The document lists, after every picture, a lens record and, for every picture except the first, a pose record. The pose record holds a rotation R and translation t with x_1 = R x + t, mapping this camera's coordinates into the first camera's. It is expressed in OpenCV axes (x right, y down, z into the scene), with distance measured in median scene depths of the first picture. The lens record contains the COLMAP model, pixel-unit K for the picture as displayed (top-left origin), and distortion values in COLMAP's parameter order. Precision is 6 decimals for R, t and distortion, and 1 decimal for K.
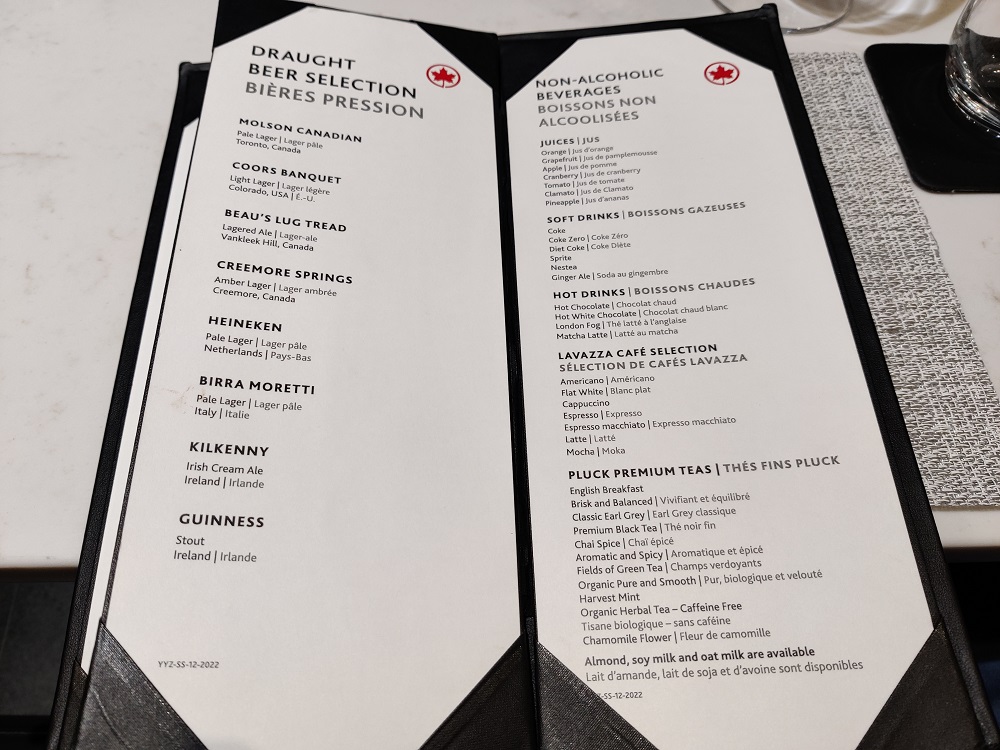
lens RADIAL K [[805.7, 0, 485.5], [0, 805.7, 402.9], [0, 0, 1]] dist [-0.023967, -0.004235]
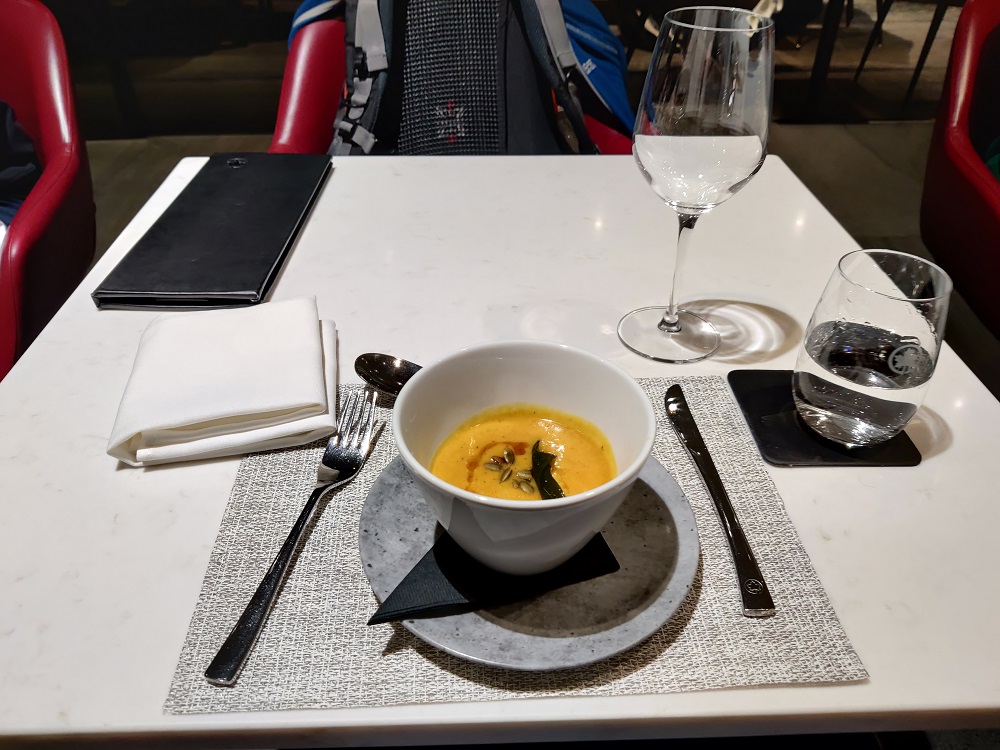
lens RADIAL K [[772.5, 0, 499.1], [0, 772.5, 421.7], [0, 0, 1]] dist [-0.041831, 0.012289]
pose [[0.999607, -0.005242, 0.027521, 0.038569], [0.014742, 0.933762, -0.357590, 0.145209], [-0.023823, 0.357855, 0.933473, -0.288326]]
